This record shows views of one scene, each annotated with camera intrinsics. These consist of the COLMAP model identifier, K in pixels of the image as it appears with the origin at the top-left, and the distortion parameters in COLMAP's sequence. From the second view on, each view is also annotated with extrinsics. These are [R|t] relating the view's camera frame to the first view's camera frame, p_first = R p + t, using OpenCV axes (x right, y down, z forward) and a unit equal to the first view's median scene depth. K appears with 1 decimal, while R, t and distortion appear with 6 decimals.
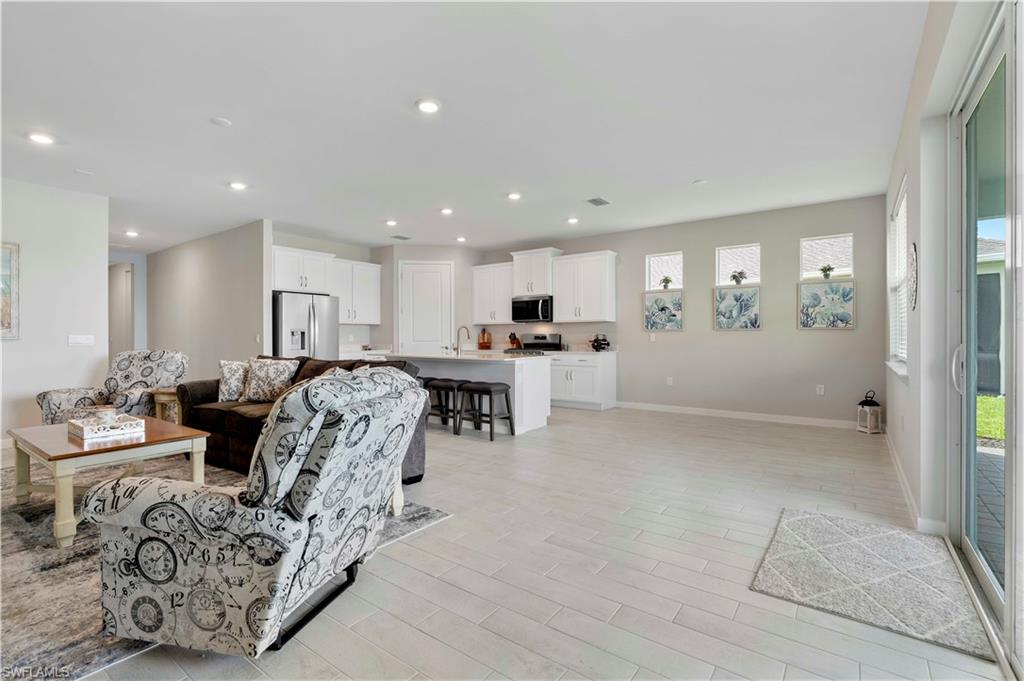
lens RADIAL K [[469.7, 0, 516.3], [0, 469.7, 336.9], [0, 0, 1]] dist [-0.007083, 0.003058]
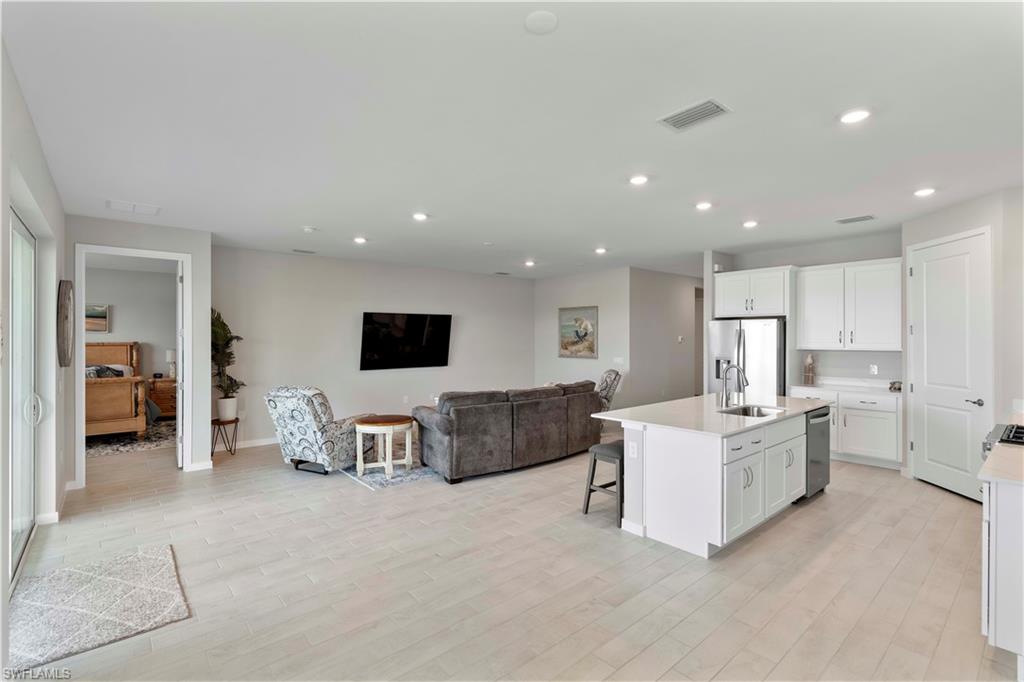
lens RADIAL K [[469.7, 0, 509.8], [0, 469.7, 336.6], [0, 0, 1]] dist [-0.007083, 0.003058]
pose [[-0.236236, 0.002063, -0.971693, 0.584783], [0.001838, 0.999997, 0.001676, -0.063412], [0.971694, -0.001390, -0.236239, 0.821379]]
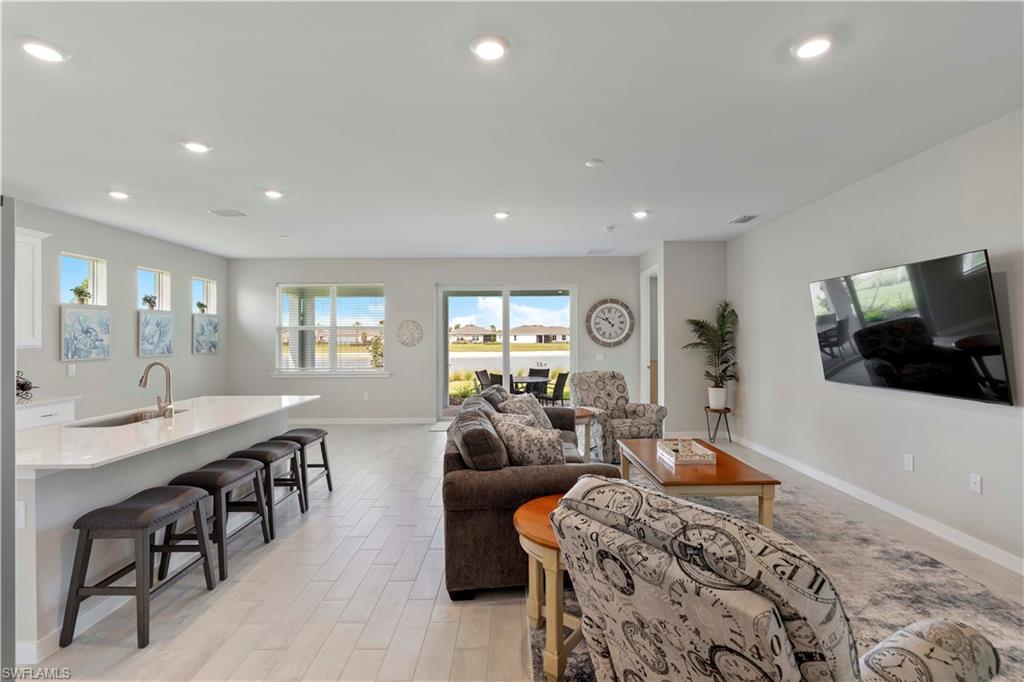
lens RADIAL K [[469.7, 0, 515.4], [0, 469.7, 338.4], [0, 0, 1]] dist [-0.007083, 0.003058]
pose [[-0.596708, 0.005479, 0.802440, -0.737362], [0.009167, 0.999958, -0.000010, -0.044051], [-0.802406, 0.007350, -0.596733, 0.960158]]
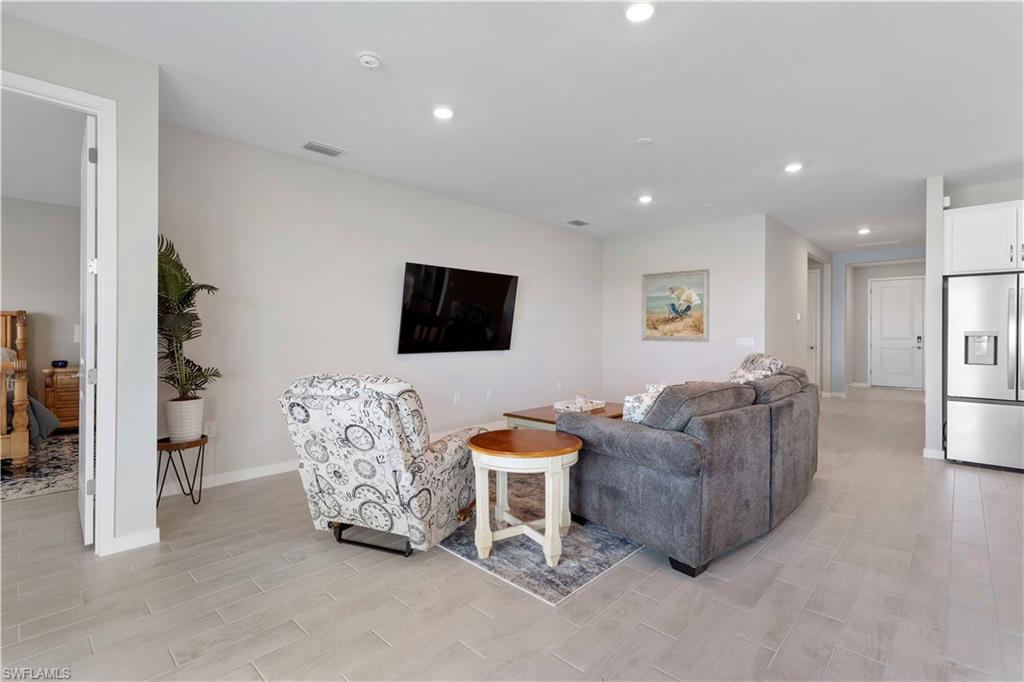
lens RADIAL K [[469.7, 0, 507.3], [0, 469.7, 333.1], [0, 0, 1]] dist [-0.007083, 0.003058]
pose [[-0.140433, 0.002797, -0.990086, 0.258468], [-0.004569, 0.999984, 0.003473, -0.014815], [0.990080, 0.005011, -0.140418, 0.463425]]
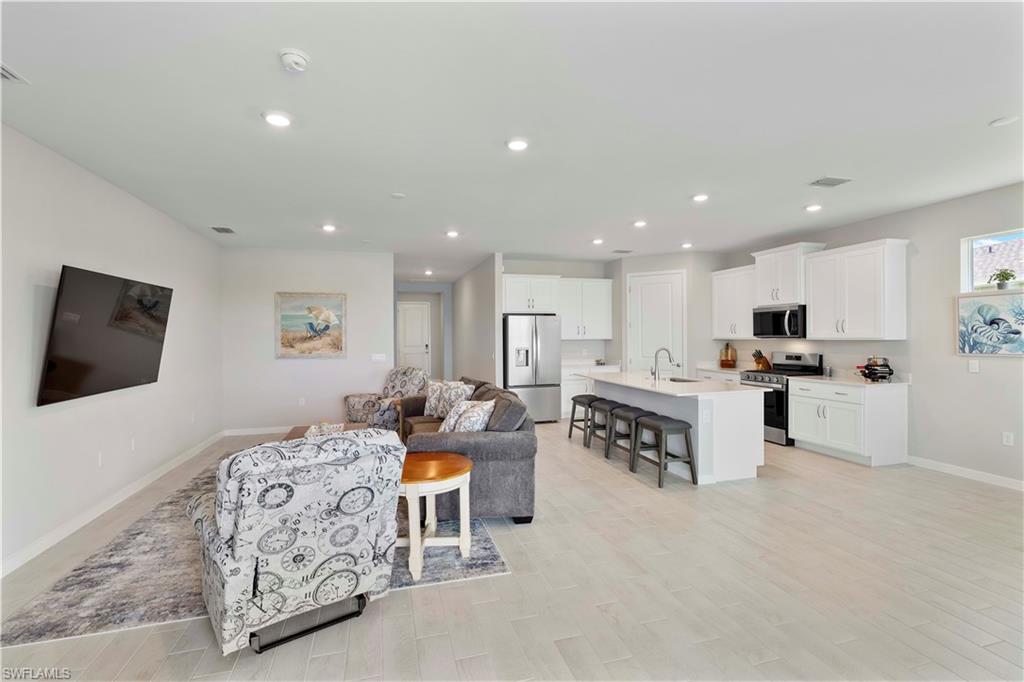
lens RADIAL K [[469.7, 0, 509.3], [0, 469.7, 337.8], [0, 0, 1]] dist [-0.007083, 0.003058]
pose [[0.782871, -0.000059, -0.622185, 0.207896], [0.005078, 0.999967, 0.006294, -0.048359], [0.622164, -0.008087, 0.782845, 0.113362]]
